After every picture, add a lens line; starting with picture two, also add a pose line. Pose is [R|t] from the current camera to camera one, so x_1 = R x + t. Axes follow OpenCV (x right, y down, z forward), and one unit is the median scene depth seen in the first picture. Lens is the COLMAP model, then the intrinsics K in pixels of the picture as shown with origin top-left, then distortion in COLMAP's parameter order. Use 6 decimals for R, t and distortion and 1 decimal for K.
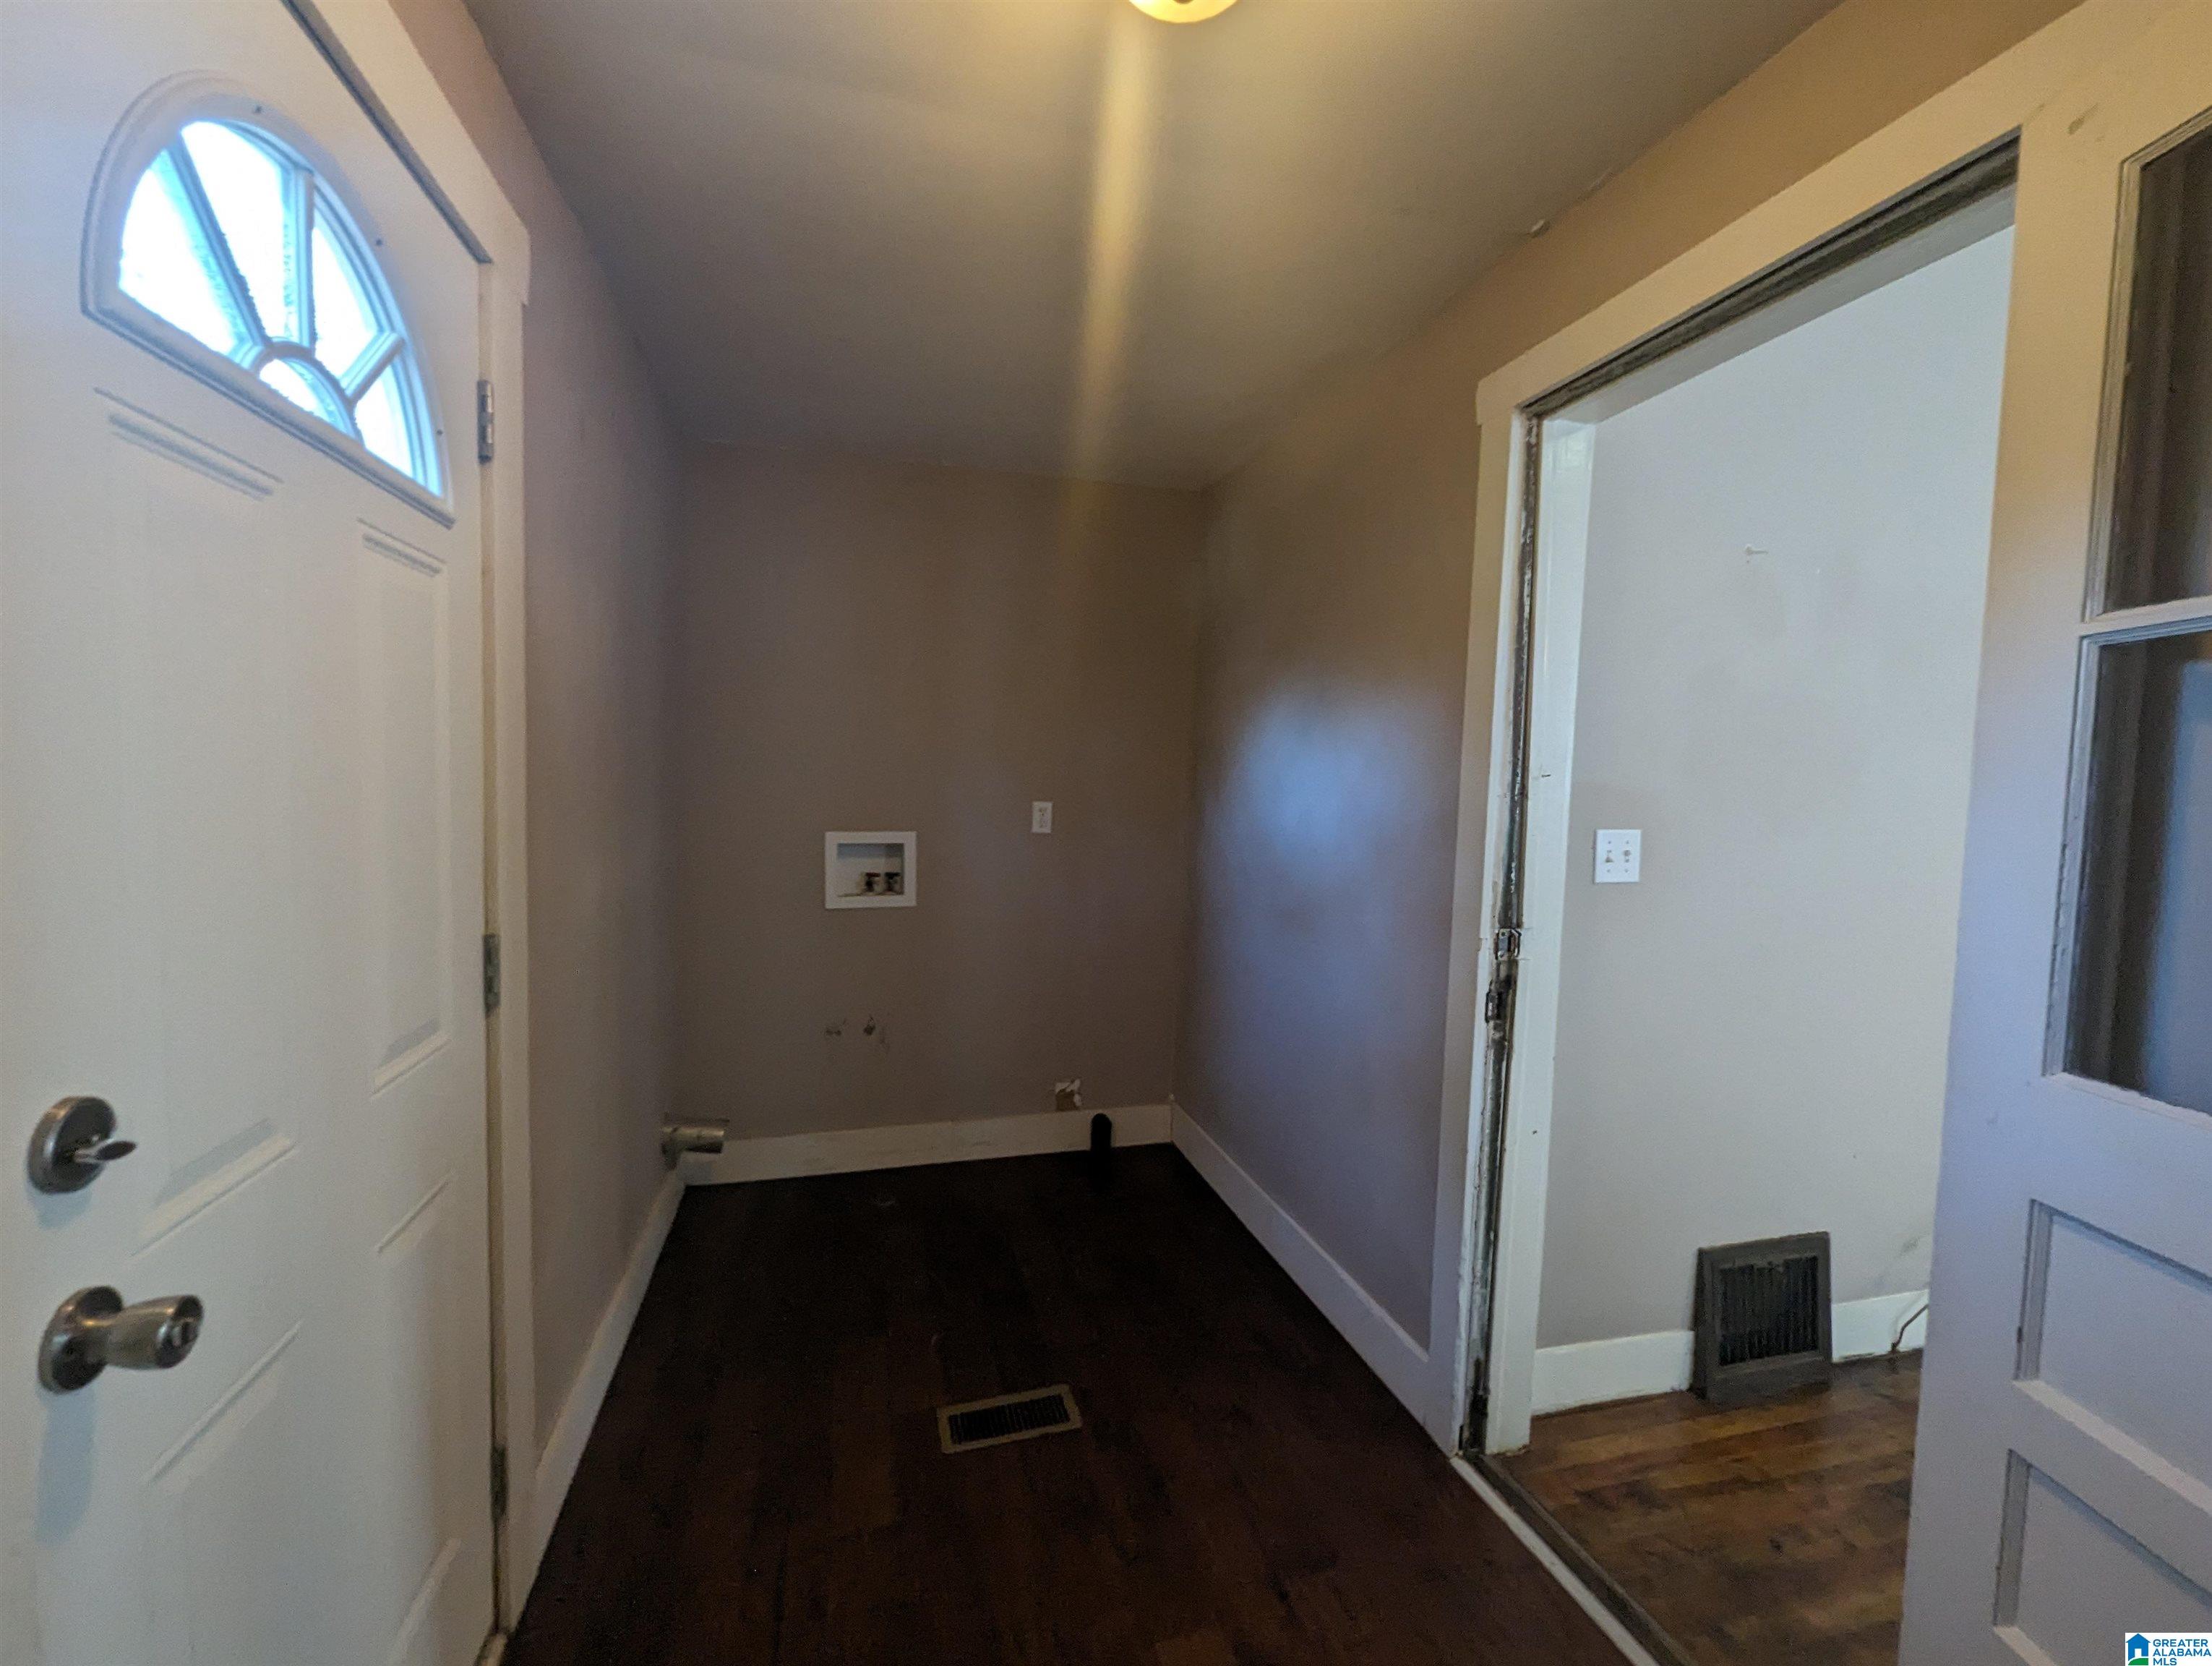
lens RADIAL K [[920.7, 0, 1095.7], [0, 920.7, 837.7], [0, 0, 1]] dist [0.001723, -0.001998]
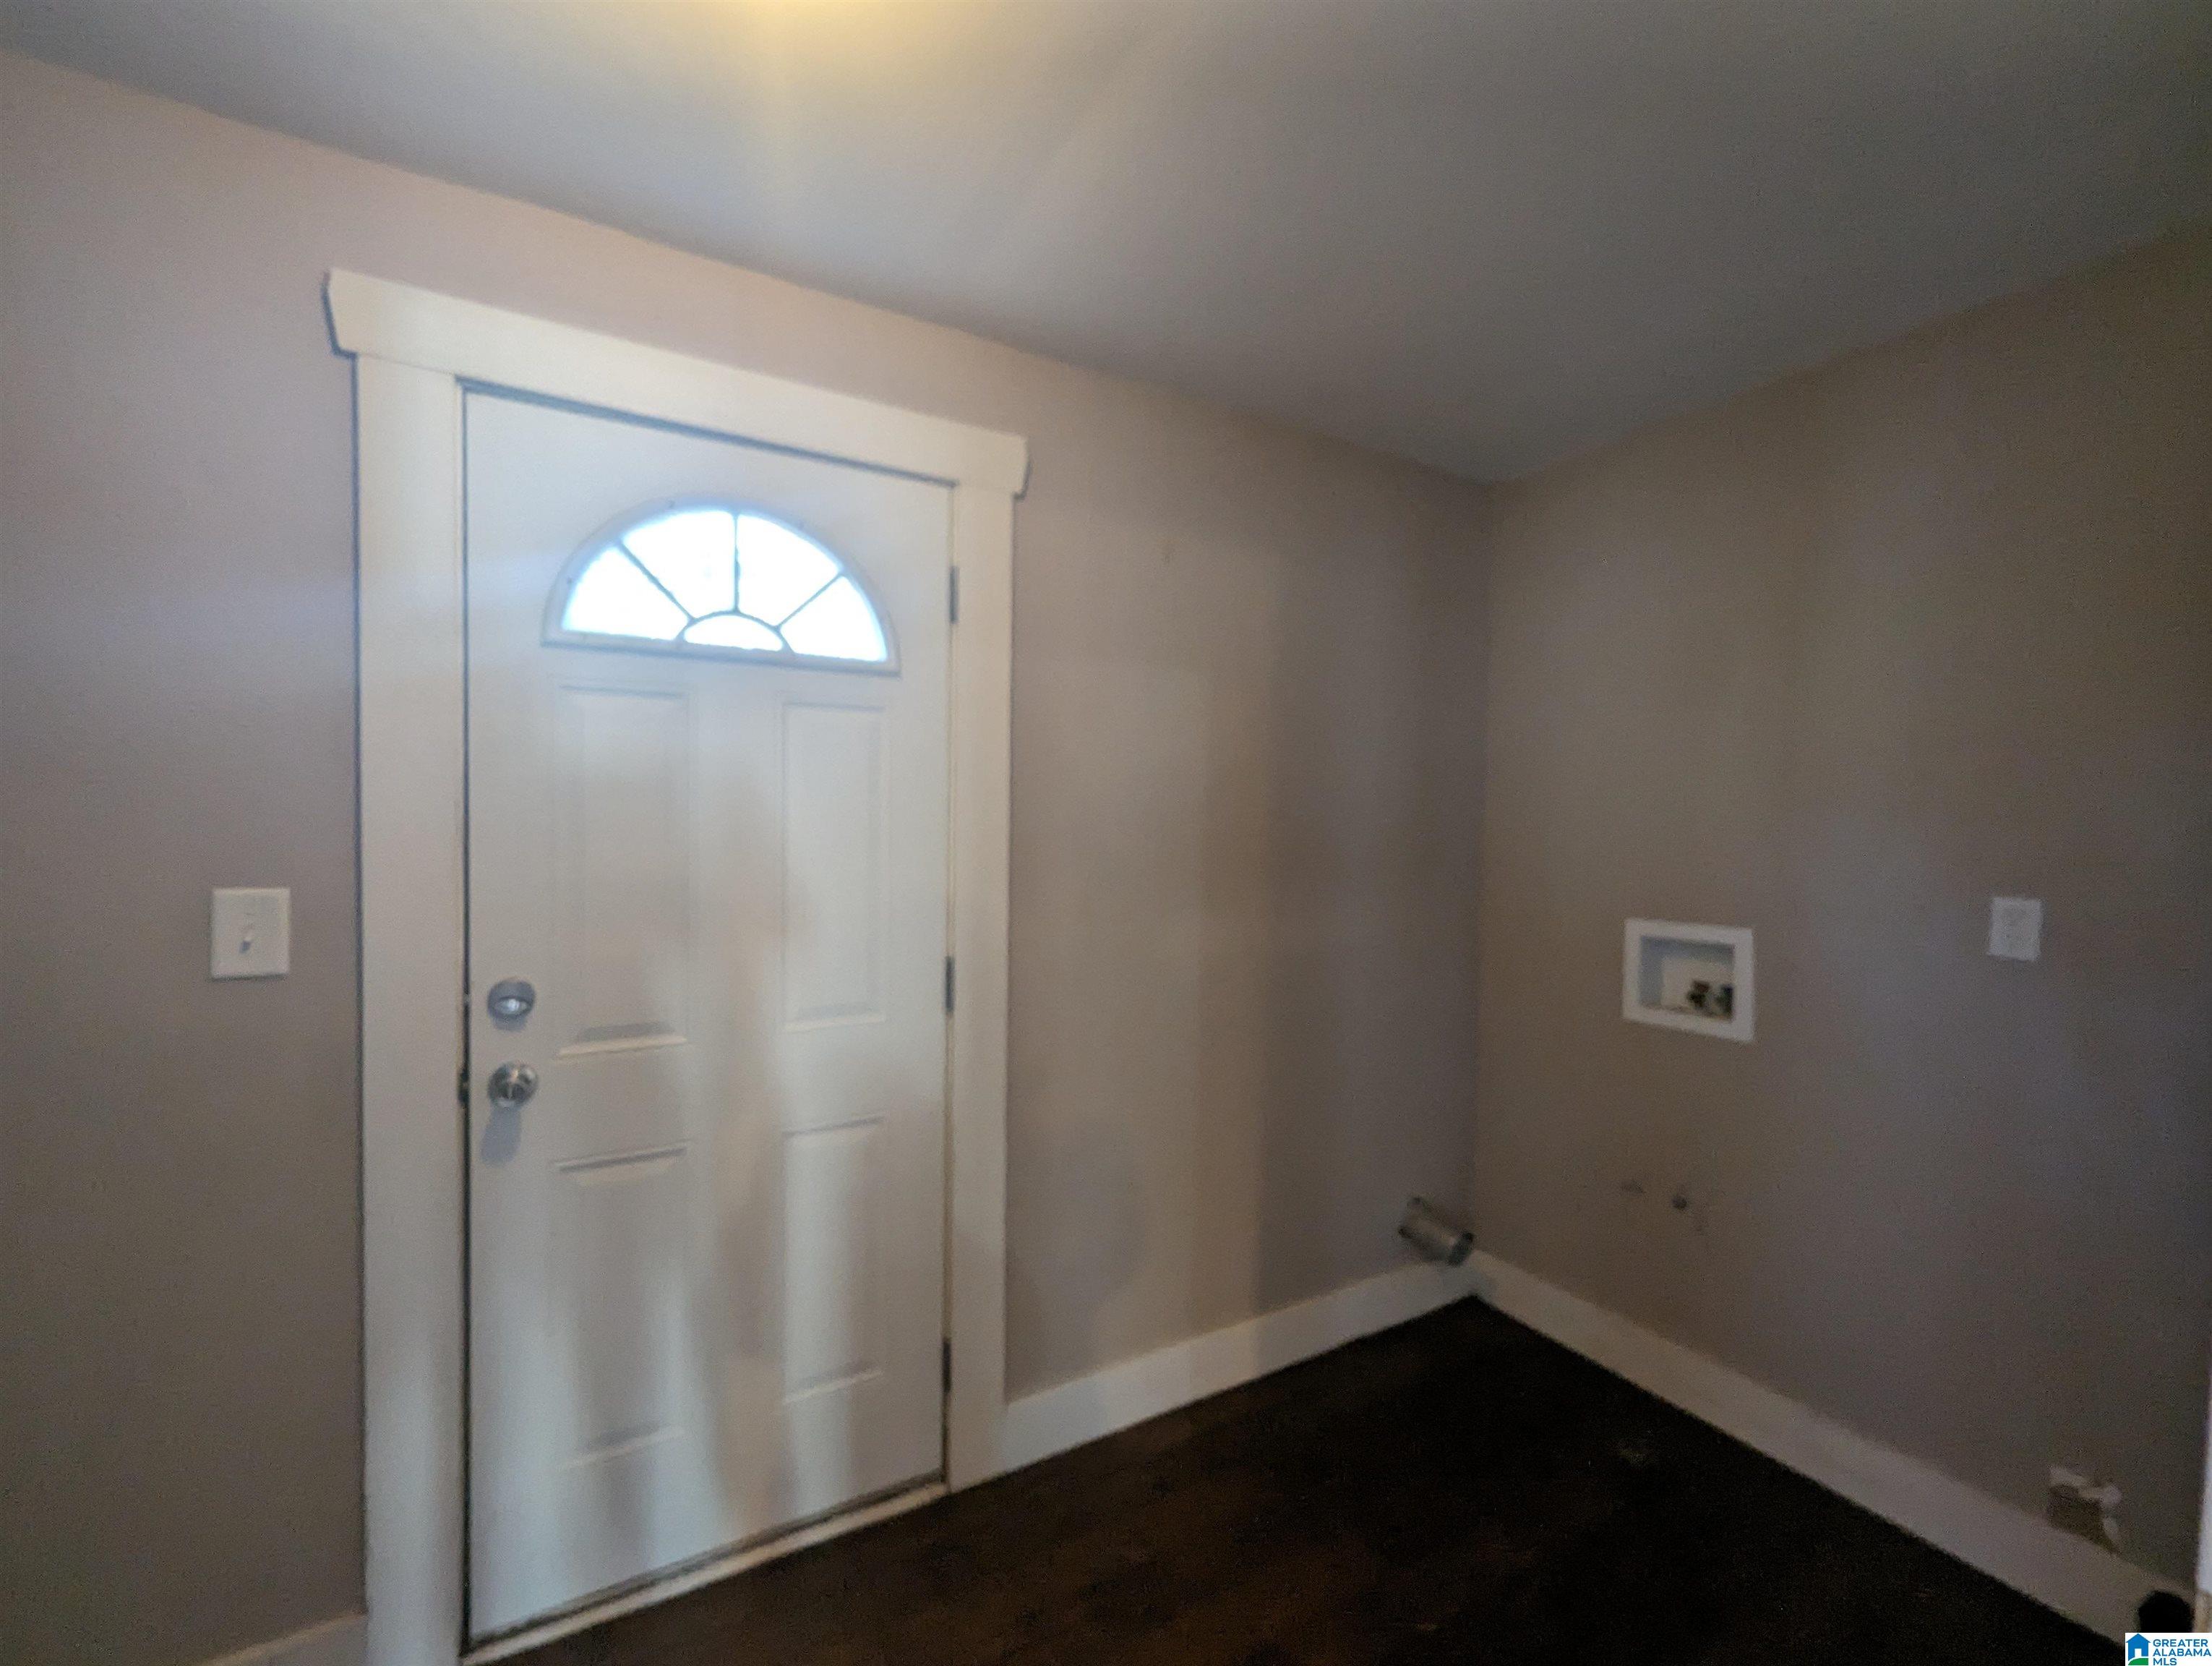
lens RADIAL K [[920.7, 0, 1104.7], [0, 920.7, 816.8], [0, 0, 1]] dist [0.001723, -0.001998]
pose [[0.267215, -0.017956, -0.963470, 0.321877], [-0.072015, 0.996658, -0.038547, -0.028816], [0.960942, 0.079684, 0.265029, 0.361340]]
